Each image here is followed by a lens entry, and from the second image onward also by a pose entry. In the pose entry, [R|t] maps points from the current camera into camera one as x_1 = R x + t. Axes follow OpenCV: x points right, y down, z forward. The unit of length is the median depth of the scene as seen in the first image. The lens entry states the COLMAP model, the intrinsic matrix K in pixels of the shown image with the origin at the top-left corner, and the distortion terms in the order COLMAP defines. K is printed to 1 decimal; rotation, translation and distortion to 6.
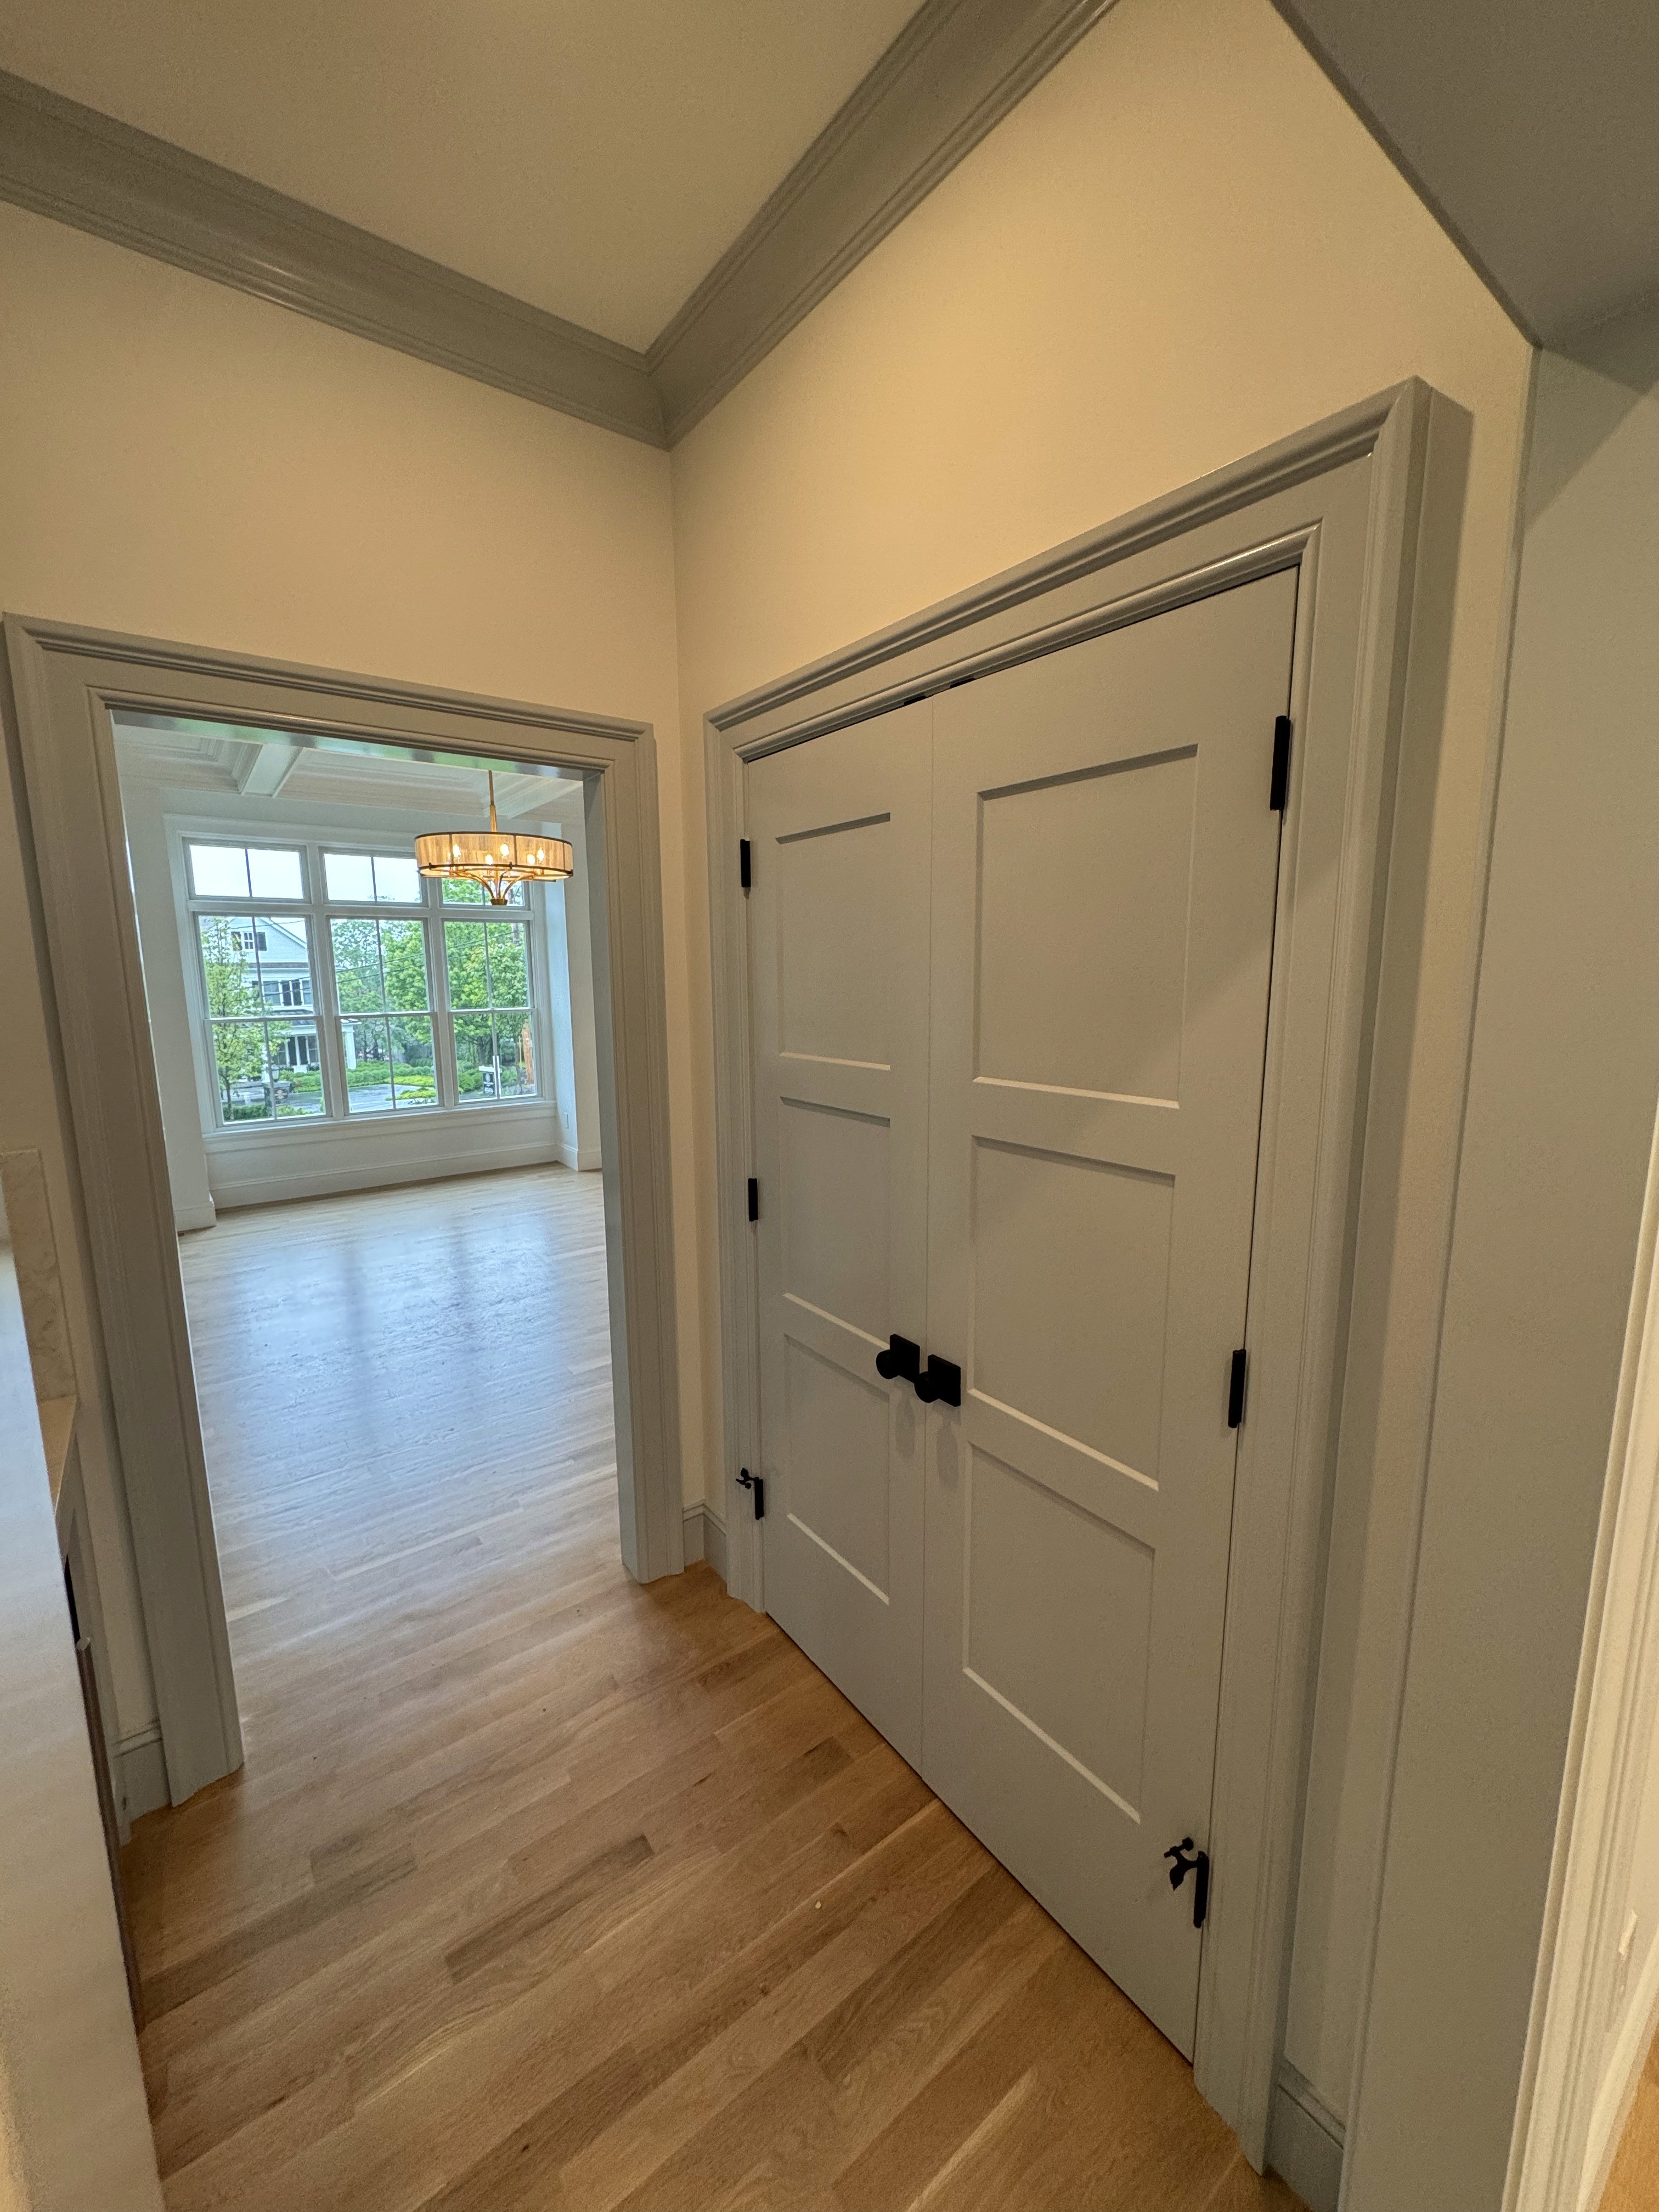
lens RADIAL K [[883.7, 0, 836.1], [0, 883.7, 1106.8], [0, 0, 1]] dist [-0.000985, 0.000863]
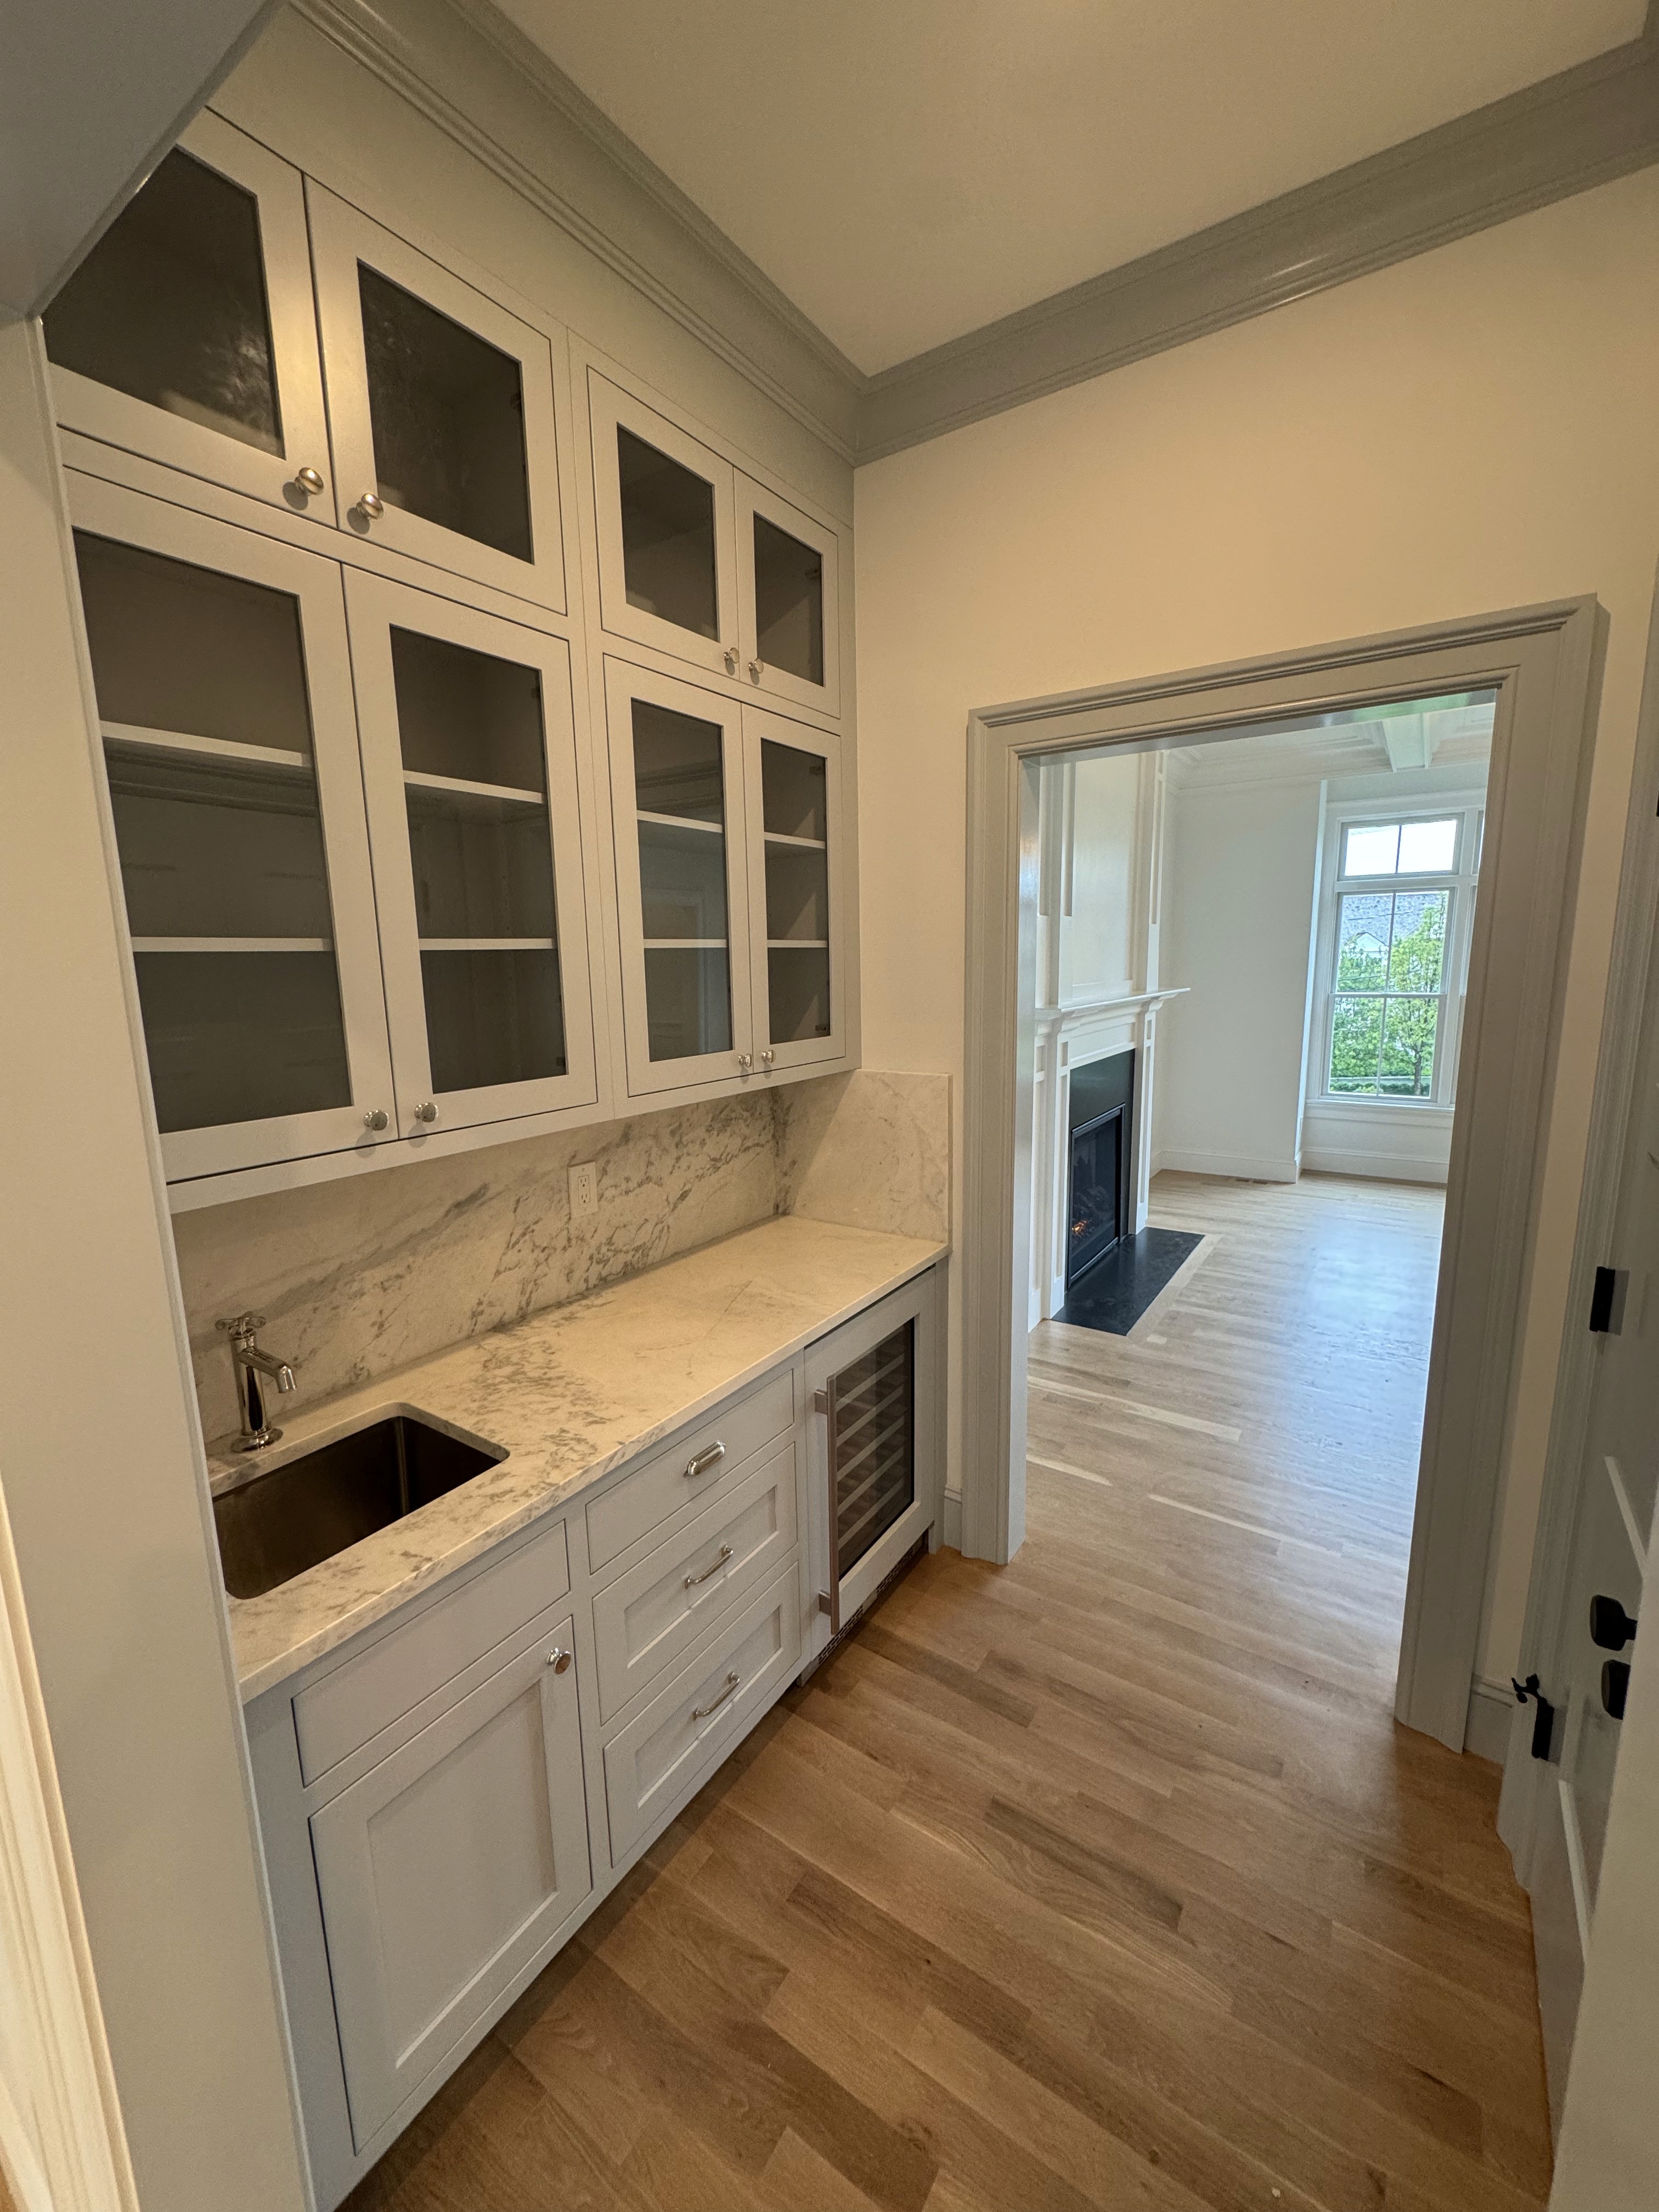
lens RADIAL K [[883.7, 0, 830.5], [0, 883.7, 1108.0], [0, 0, 1]] dist [-0.000985, 0.000863]
pose [[0.321782, 0.162681, -0.932733, 0.321896], [-0.135446, 0.982906, 0.124704, -0.040561], [0.937076, 0.086207, 0.338316, 0.239245]]
